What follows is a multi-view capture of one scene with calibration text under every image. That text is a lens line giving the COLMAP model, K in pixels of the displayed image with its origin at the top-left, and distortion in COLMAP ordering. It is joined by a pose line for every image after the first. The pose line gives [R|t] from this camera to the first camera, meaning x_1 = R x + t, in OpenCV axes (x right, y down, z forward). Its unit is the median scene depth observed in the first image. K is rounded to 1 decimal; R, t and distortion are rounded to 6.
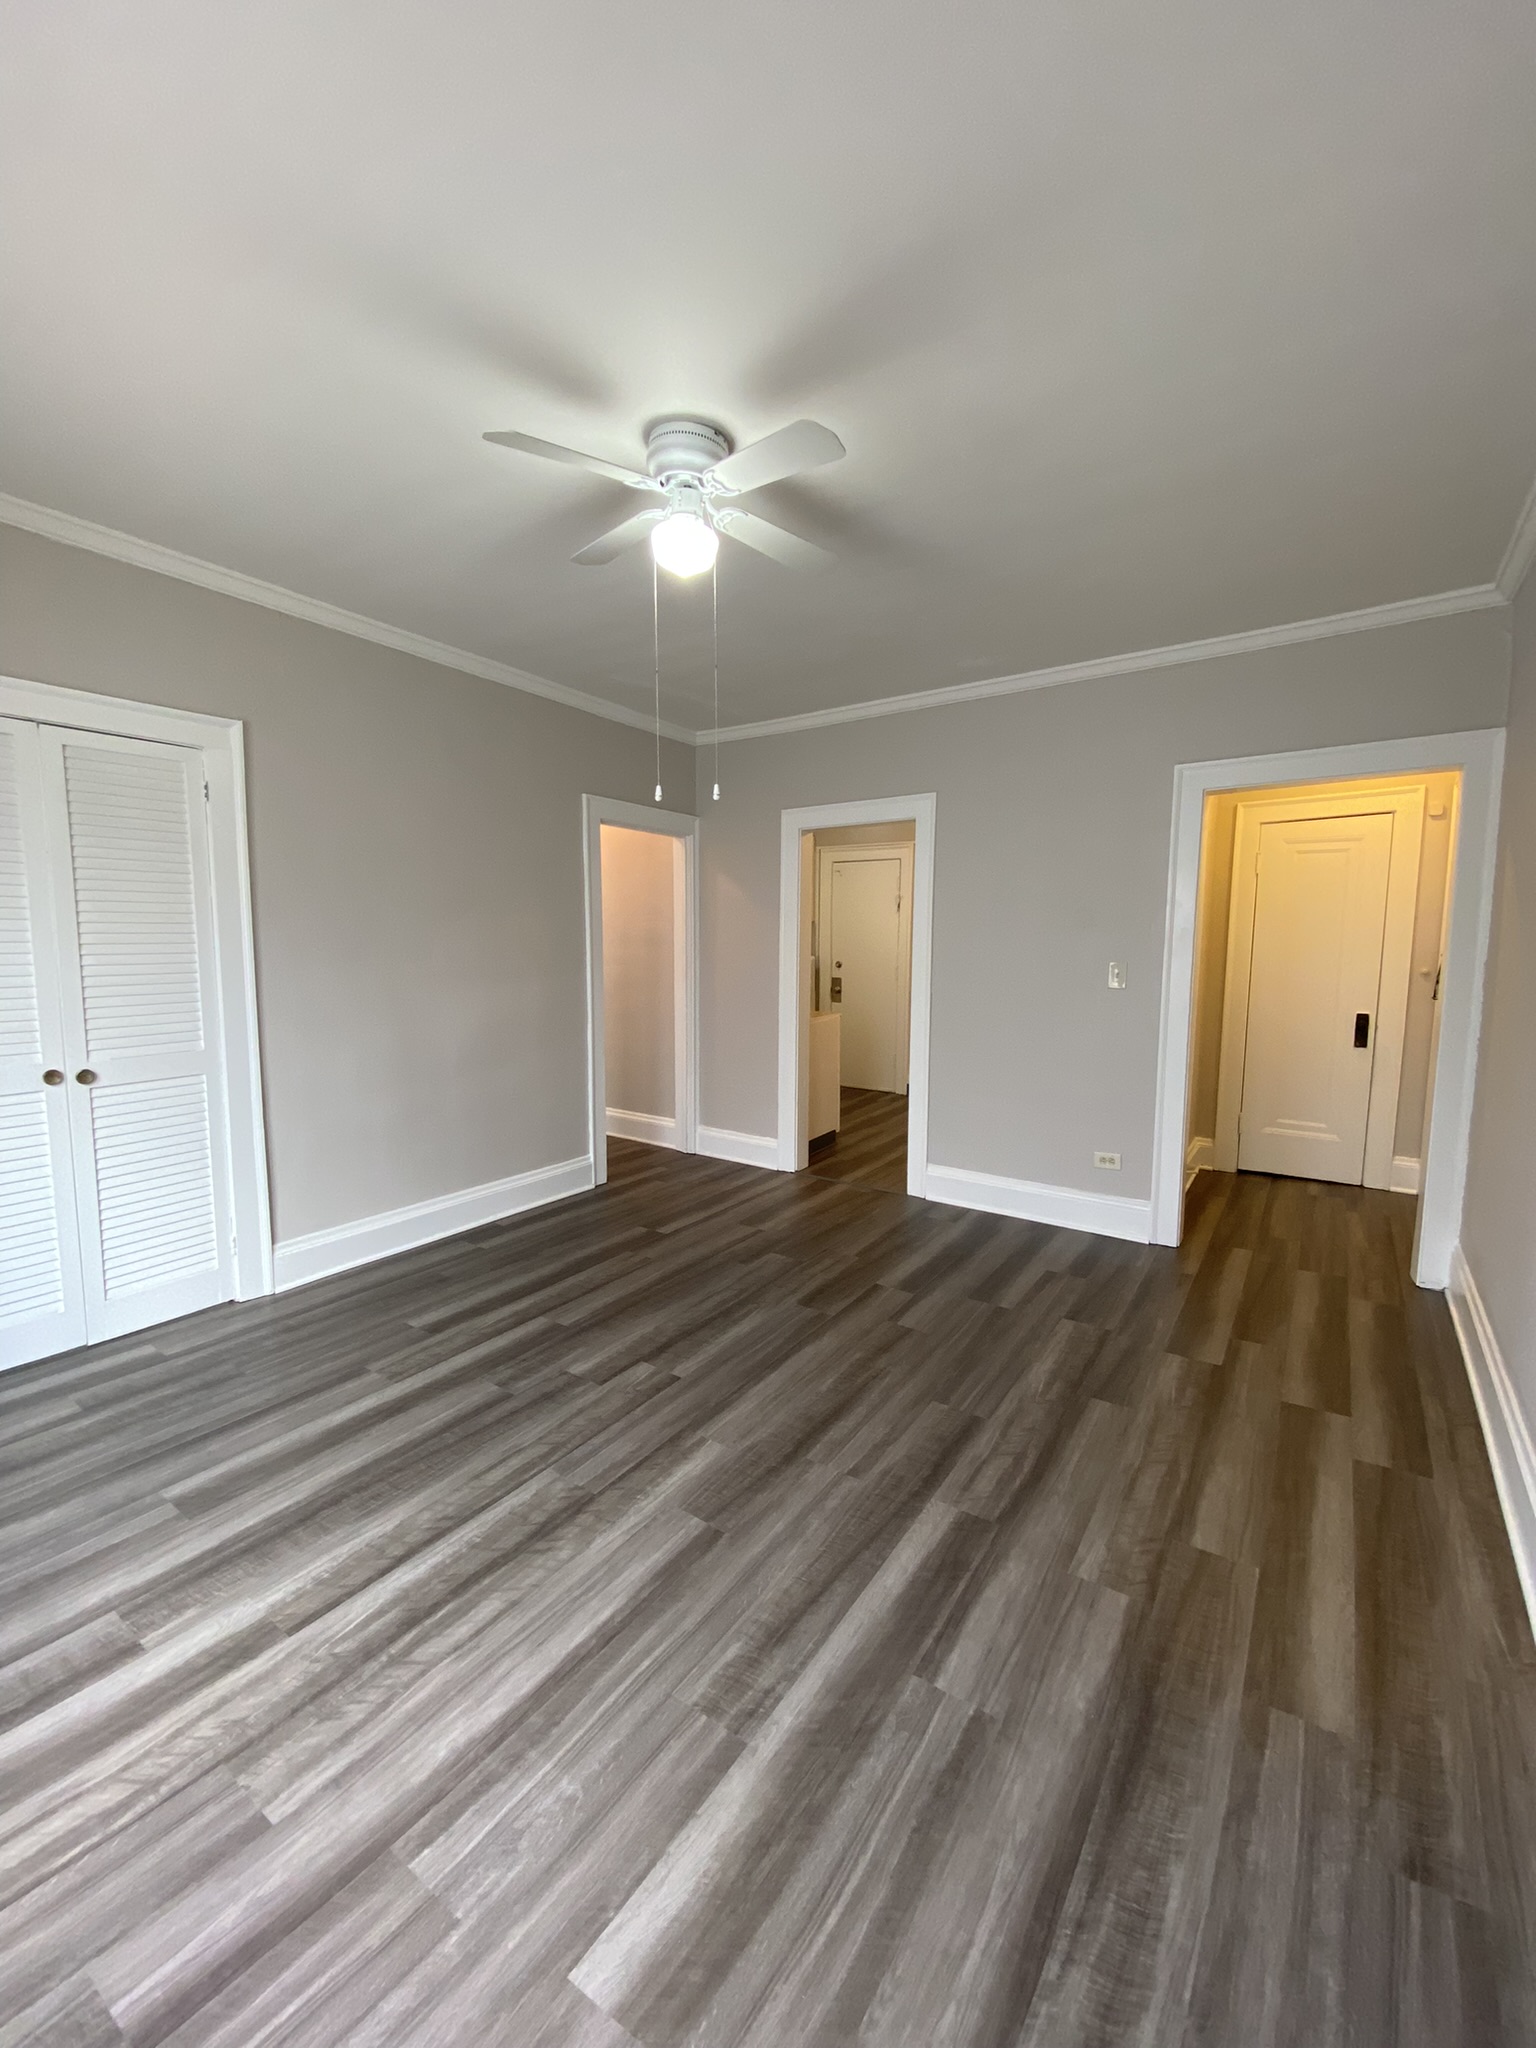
lens RADIAL K [[814.1, 0, 768.0], [0, 814.1, 1024.0], [0, 0, 1]] dist [0.024253, -0.023586]
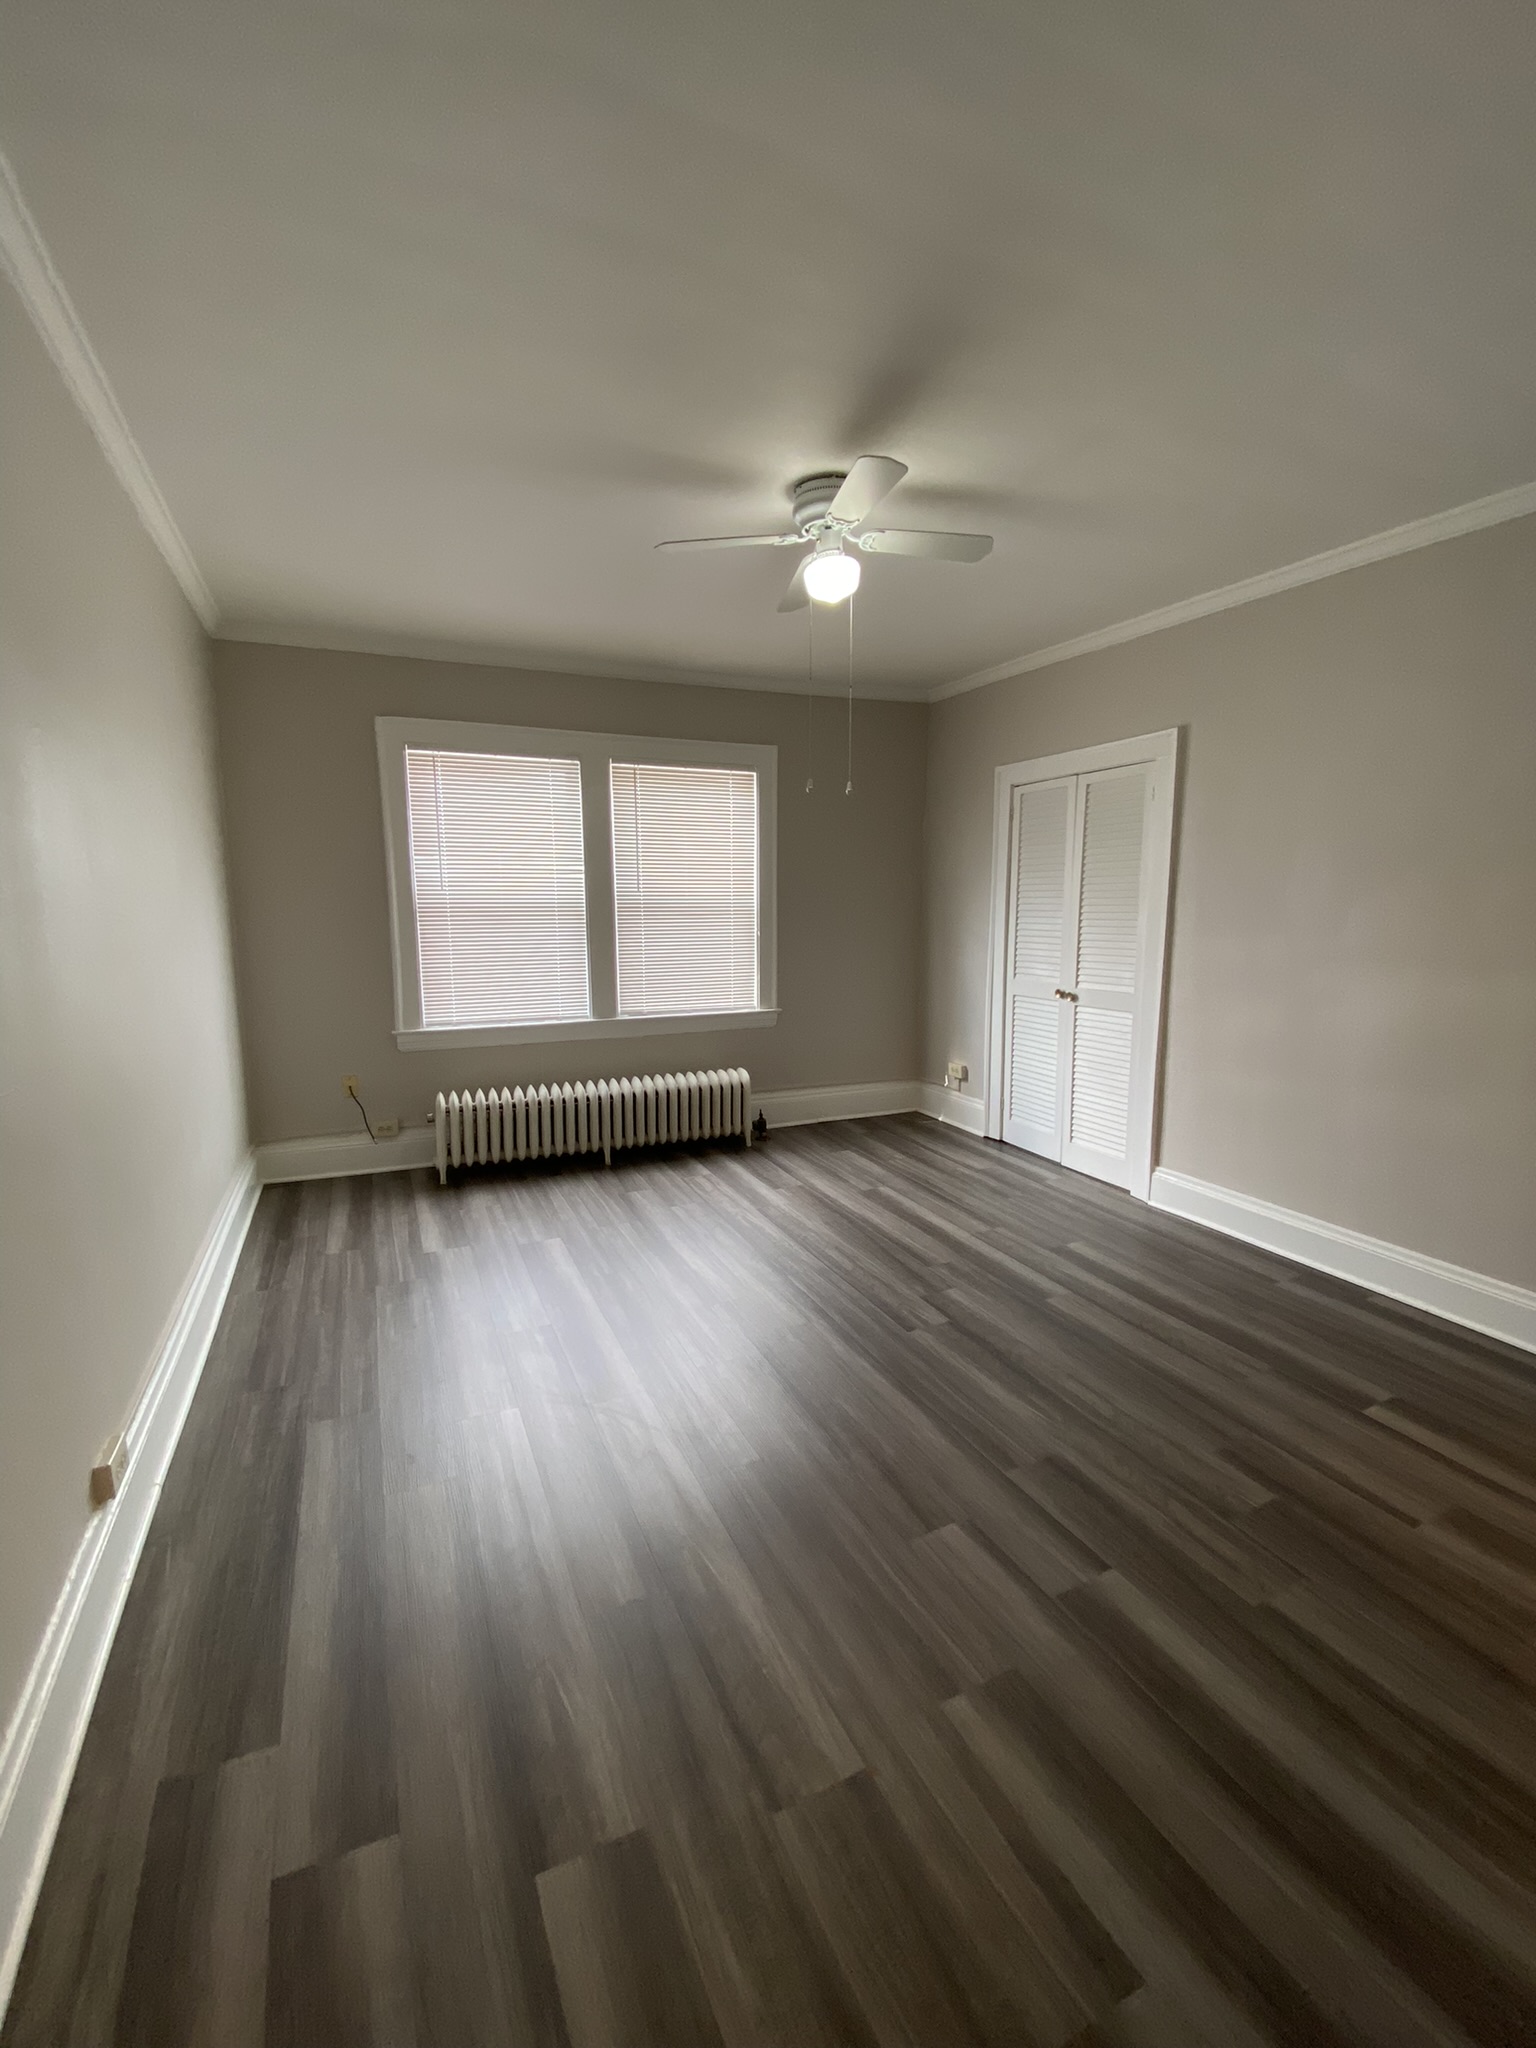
lens RADIAL K [[814.1, 0, 768.0], [0, 814.1, 1024.0], [0, 0, 1]] dist [0.024253, -0.023586]
pose [[-0.493862, 0.123229, -0.860764, 0.882413], [-0.093343, 0.976674, 0.193378, -0.143974], [0.864516, 0.175848, -0.470840, 1.343674]]
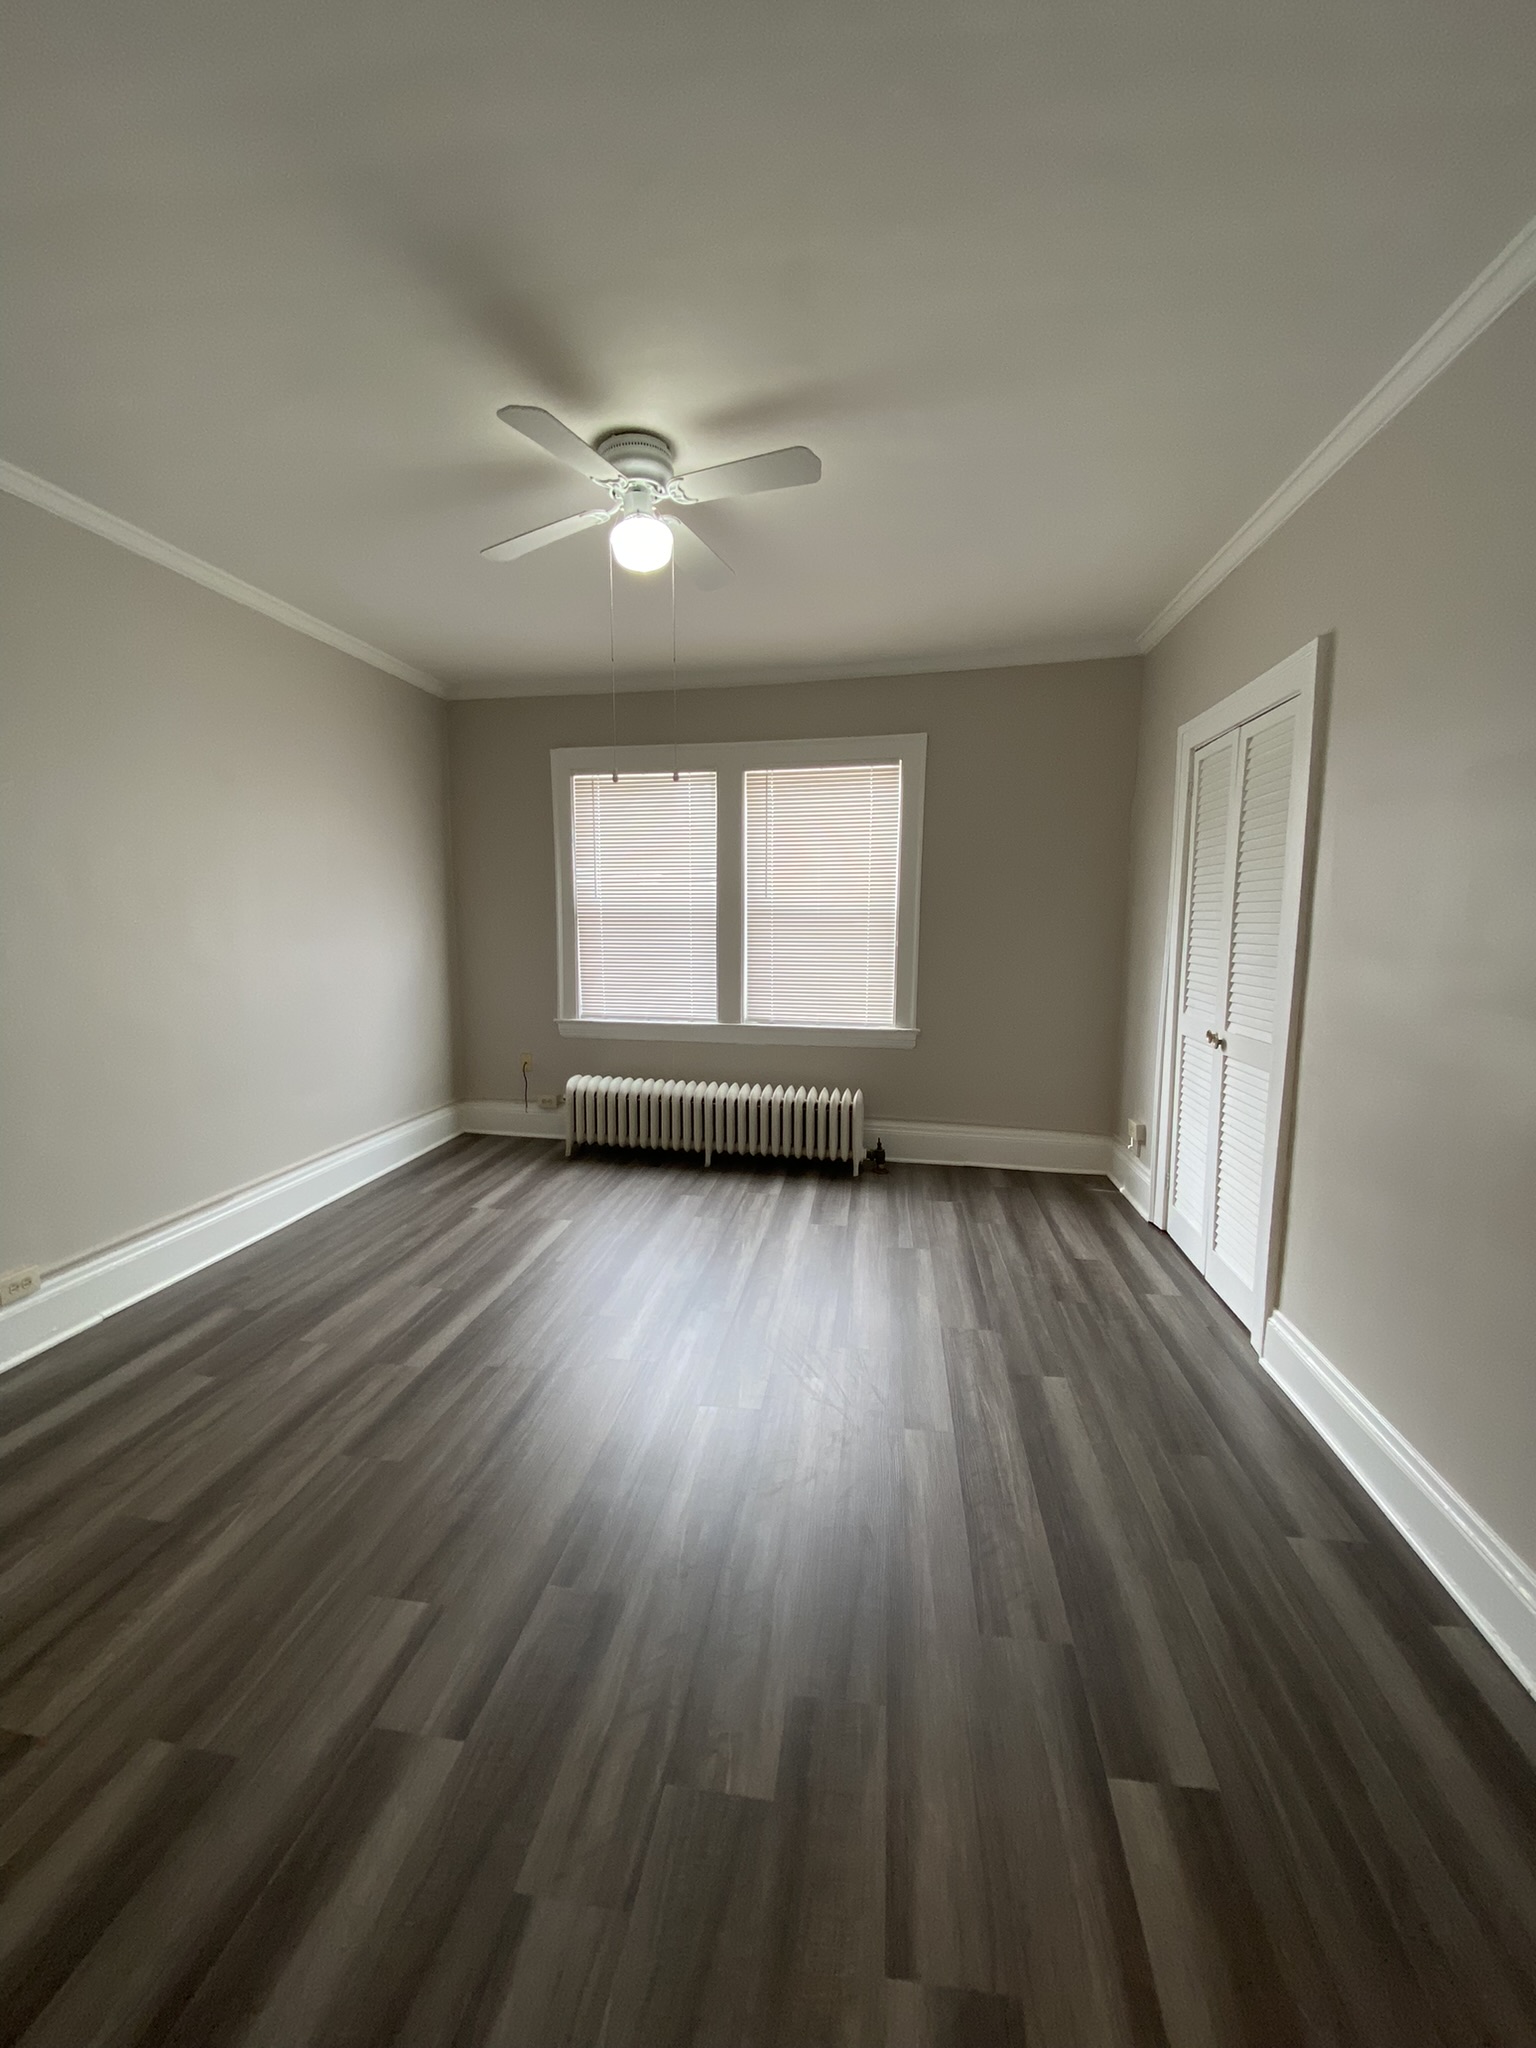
lens RADIAL K [[816.1, 0, 768.0], [0, 816.1, 1024.0], [0, 0, 1]] dist [0.016889, -0.014587]
pose [[-0.894384, 0.050316, -0.444461, 0.217996], [-0.056604, 0.972933, 0.224048, -0.187343], [0.443704, 0.225543, -0.867328, 1.819996]]
